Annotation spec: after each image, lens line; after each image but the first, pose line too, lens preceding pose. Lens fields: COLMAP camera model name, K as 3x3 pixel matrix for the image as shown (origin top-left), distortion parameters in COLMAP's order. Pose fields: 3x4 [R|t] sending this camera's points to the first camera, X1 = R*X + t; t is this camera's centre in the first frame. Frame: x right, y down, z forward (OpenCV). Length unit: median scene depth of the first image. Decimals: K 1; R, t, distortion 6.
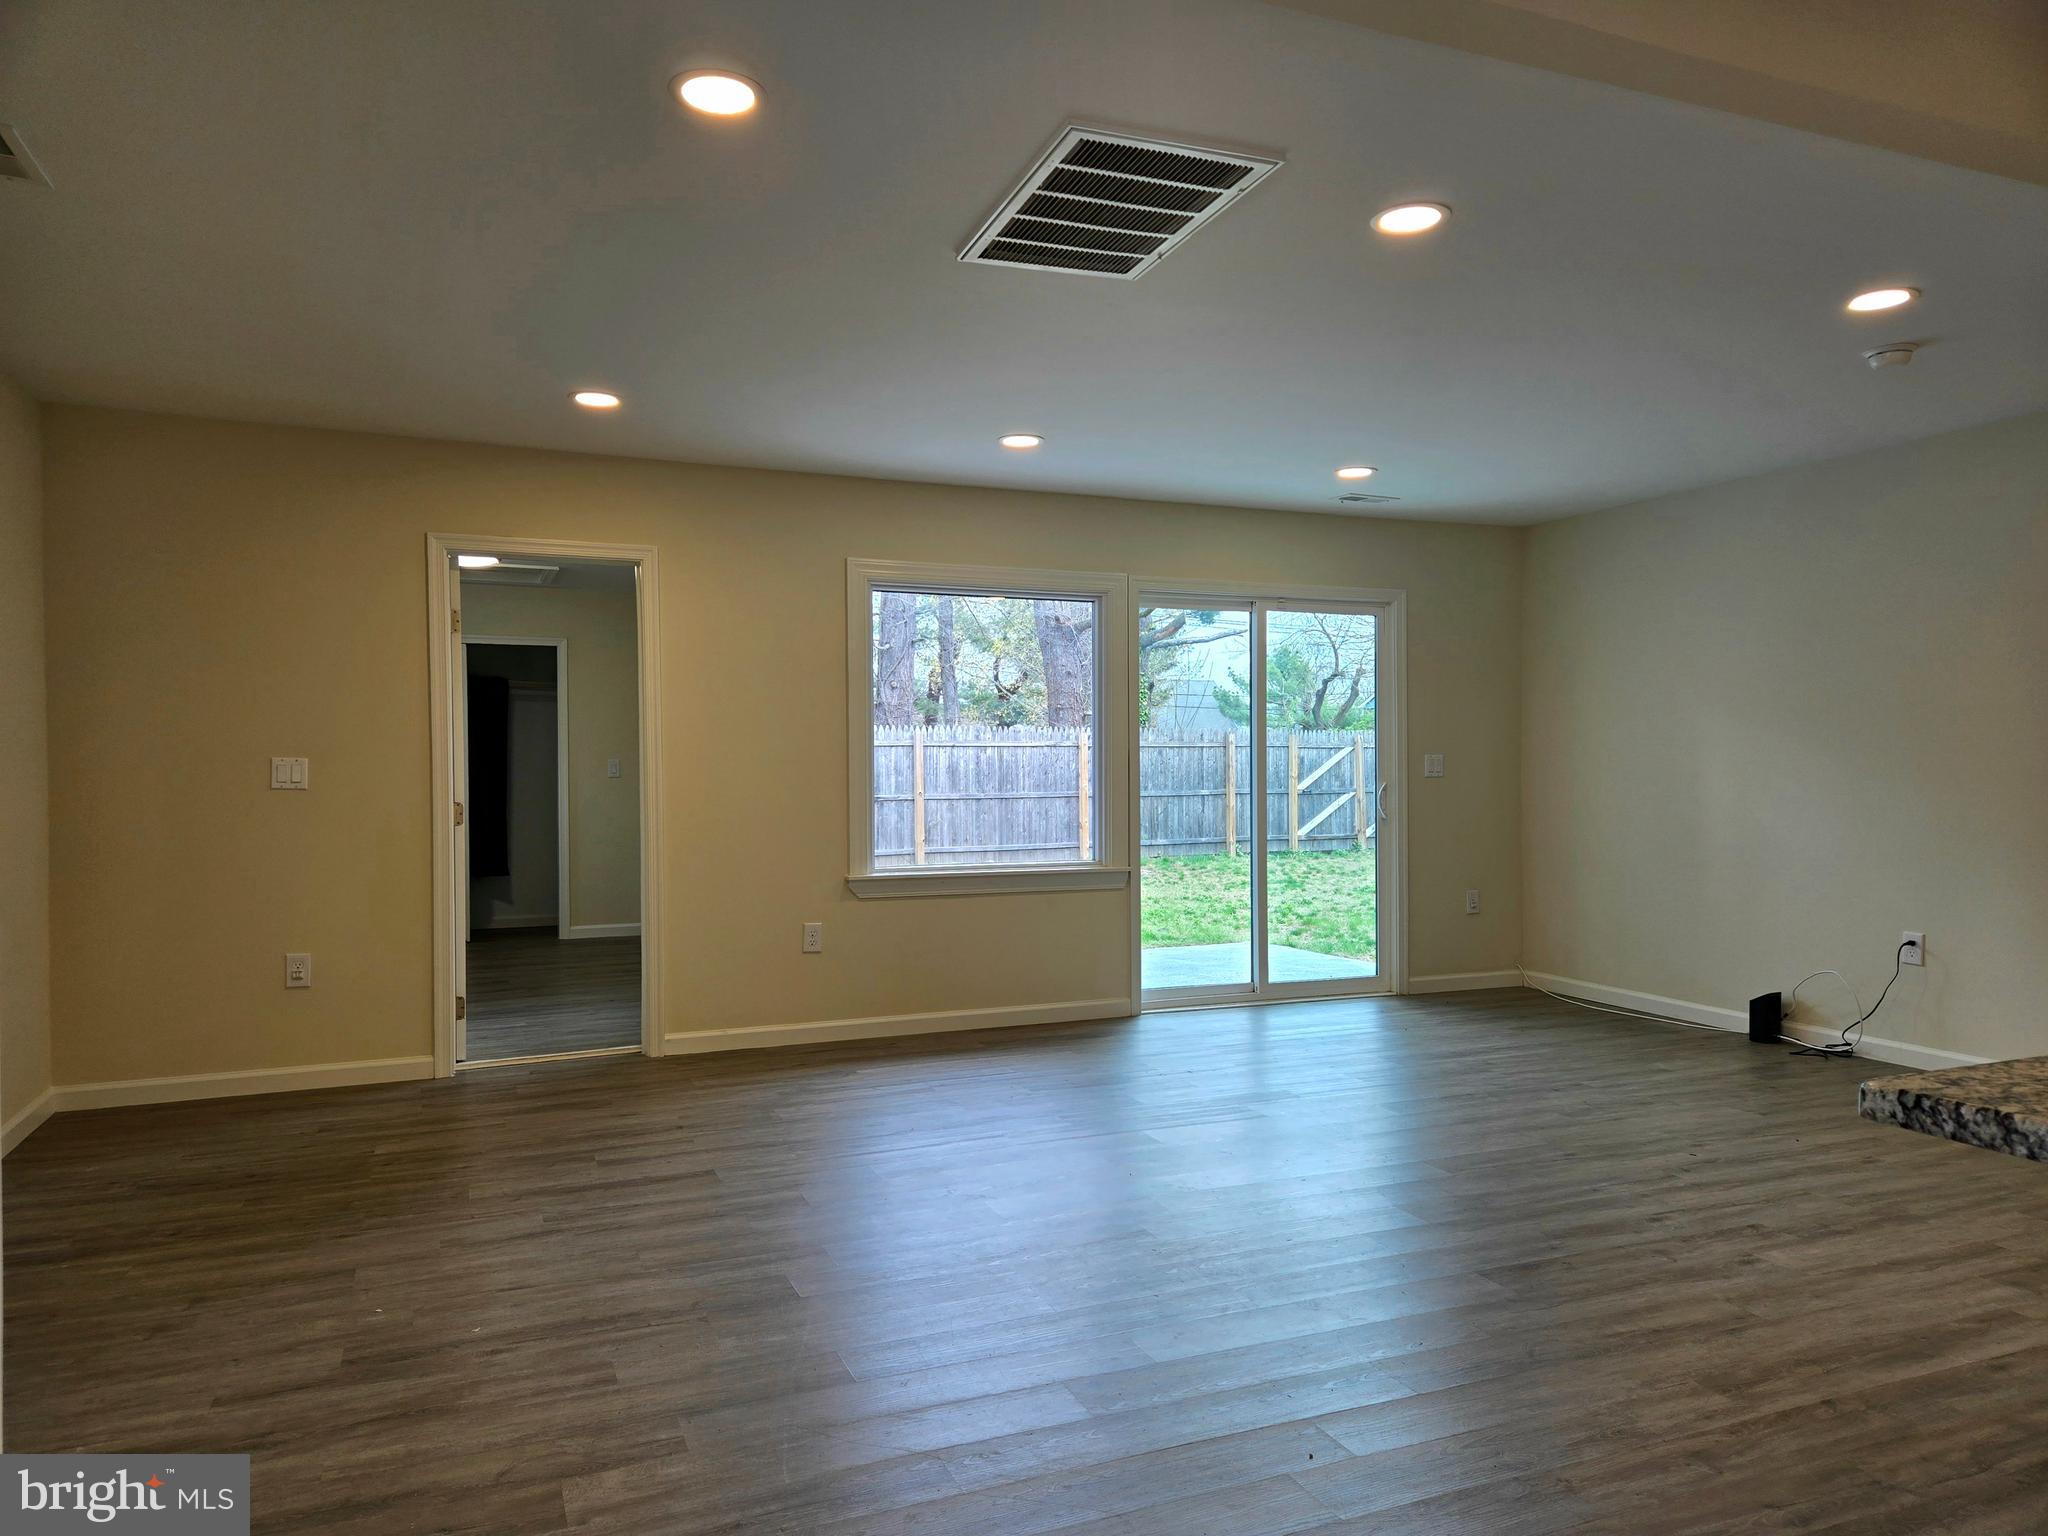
lens RADIAL K [[1365.1, 0, 1029.4], [0, 1365.1, 770.5], [0, 0, 1]] dist [0.073059, -0.045008]
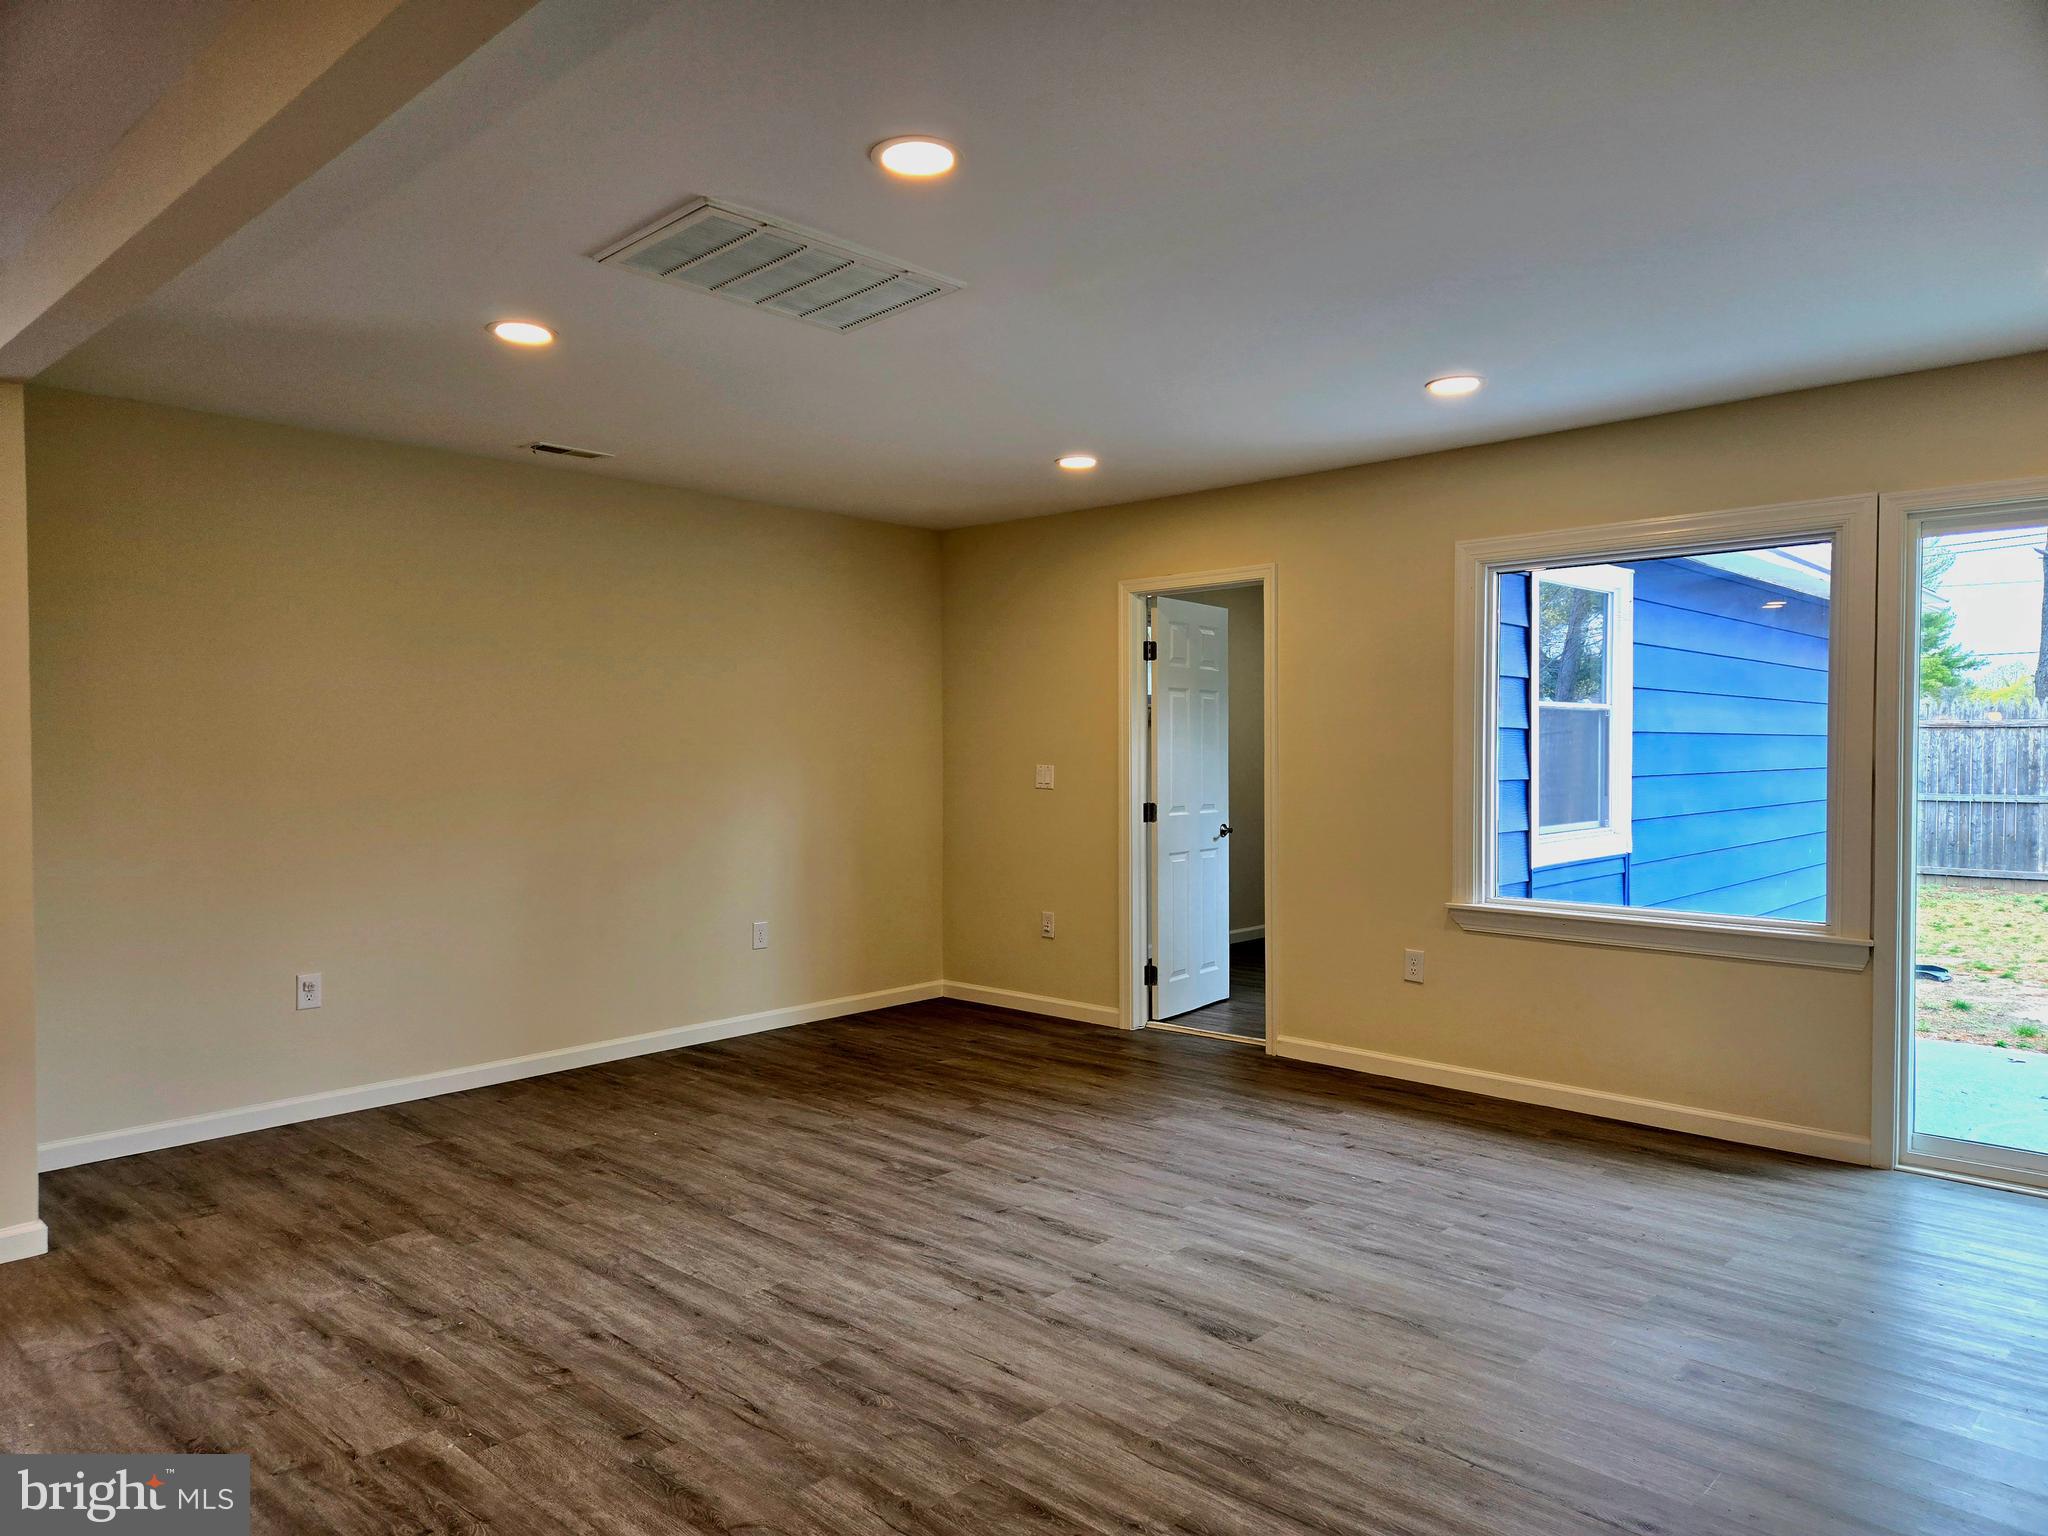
lens RADIAL K [[1365.1, 0, 1027.2], [0, 1365.1, 766.2], [0, 0, 1]] dist [0.073059, -0.045008]
pose [[0.397765, 0.015143, -0.917362, 0.829761], [0.001362, 0.999853, 0.017095, -0.039110], [0.917486, -0.008049, 0.397686, 0.572352]]
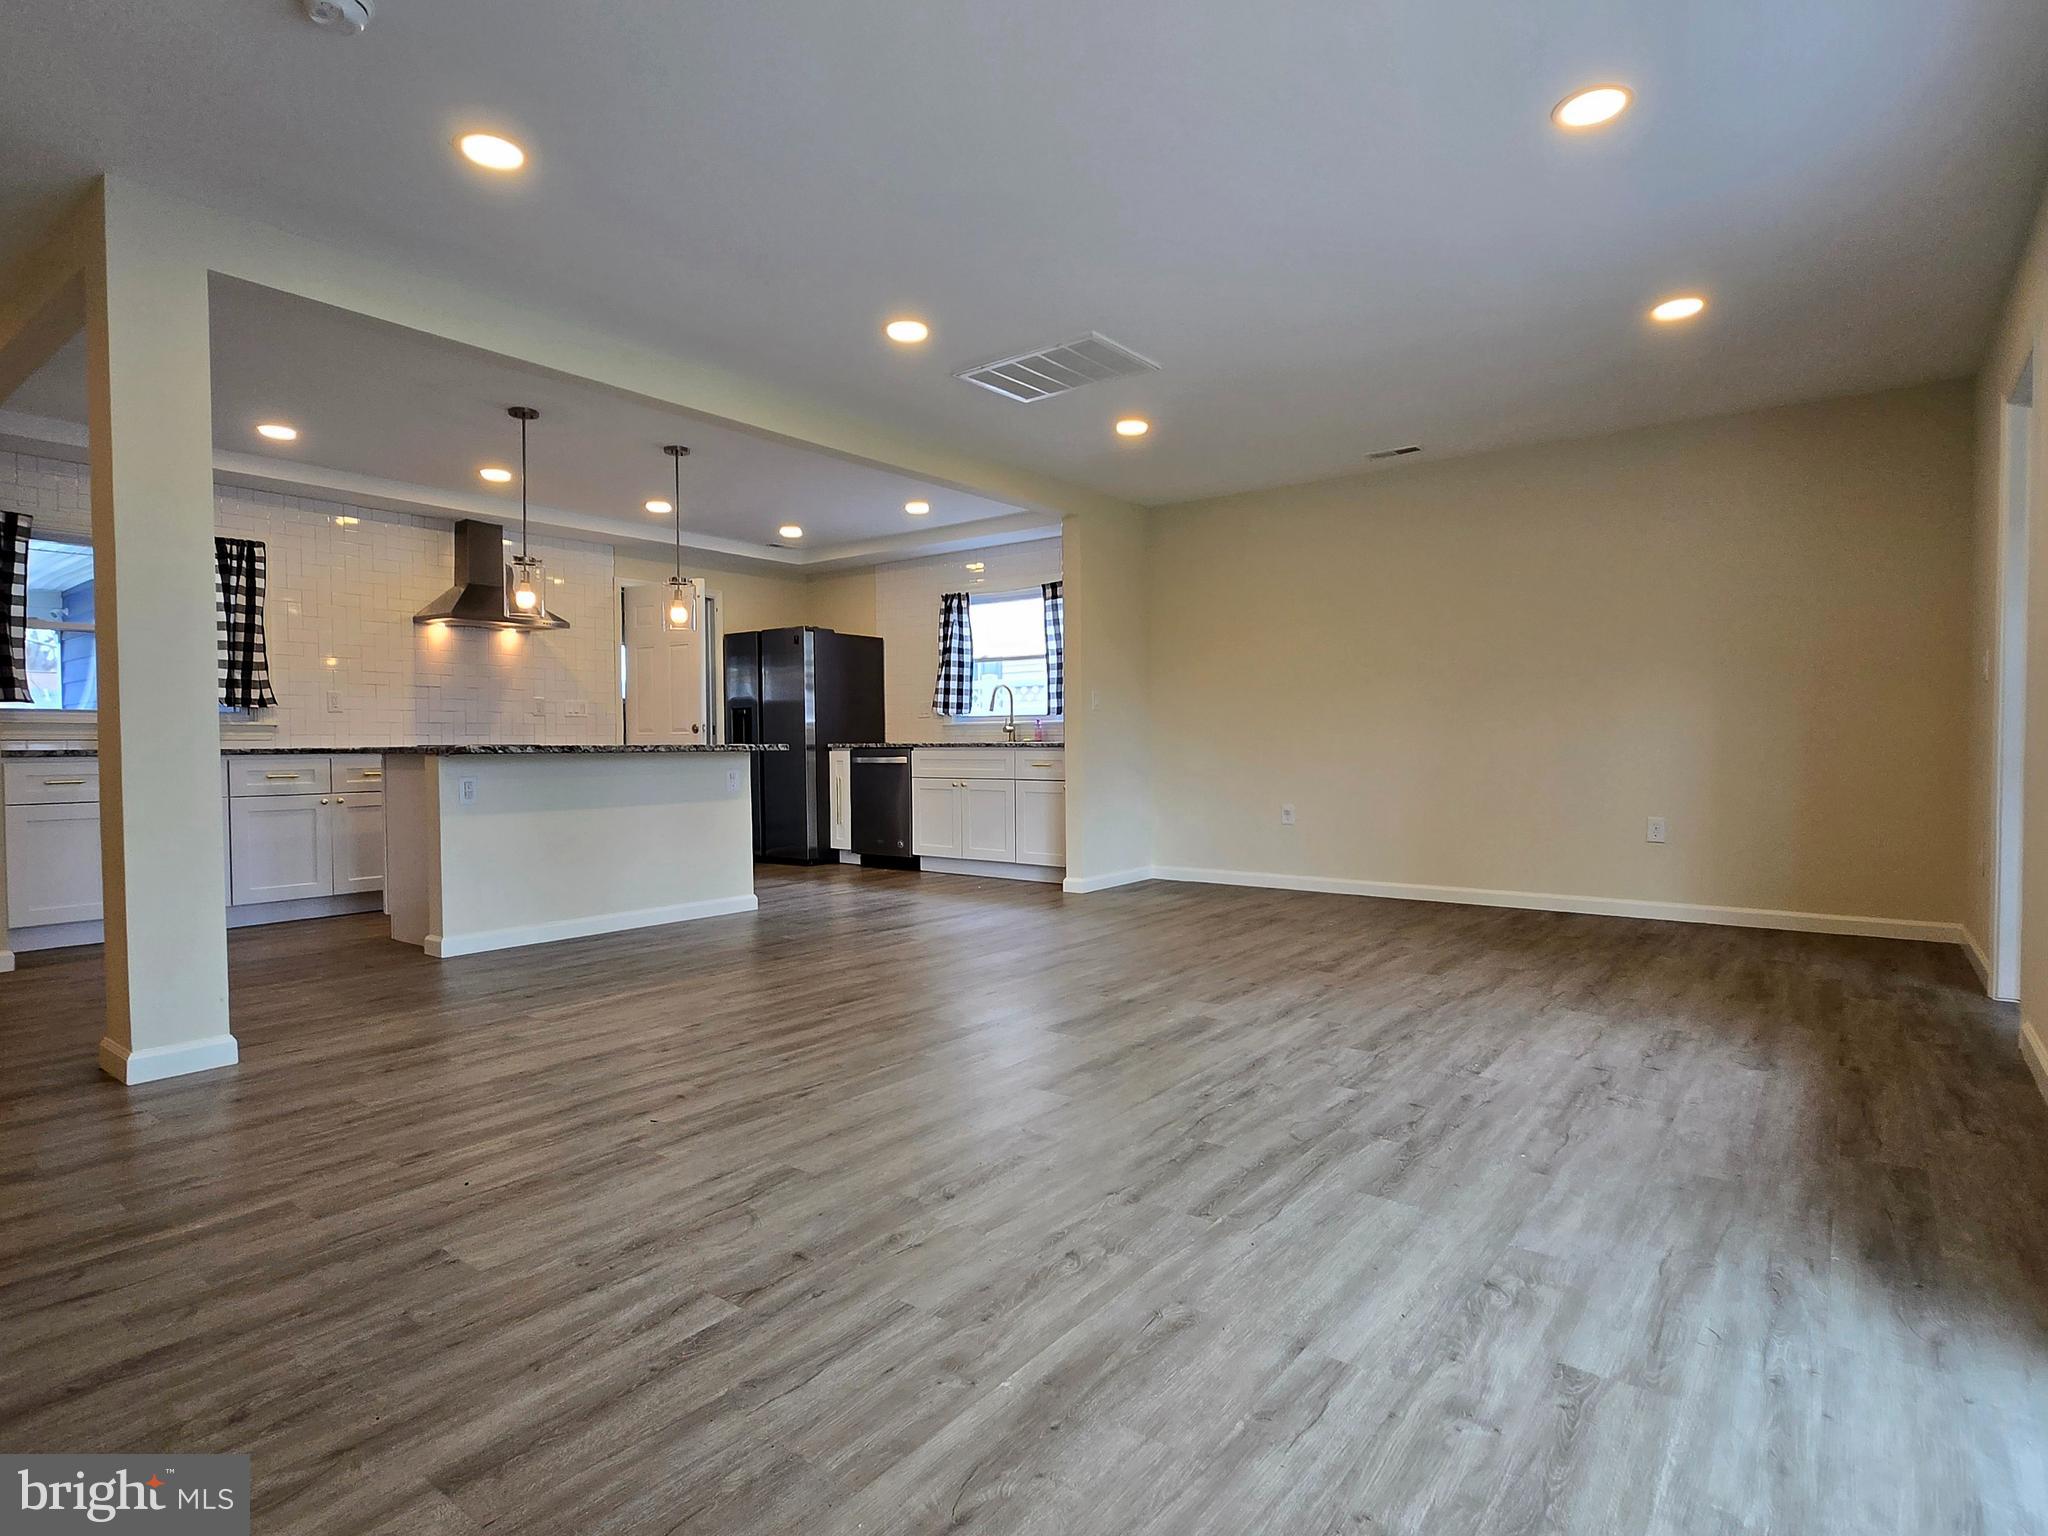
lens RADIAL K [[1076.9, 0, 1008.1], [0, 1076.9, 763.1], [0, 0, 1]] dist [-0.005238, -0.001027]
pose [[-0.875682, 0.015860, -0.482628, 0.615071], [0.006782, 0.999766, 0.020548, 0.064114], [0.482841, 0.014720, -0.875584, 1.690564]]
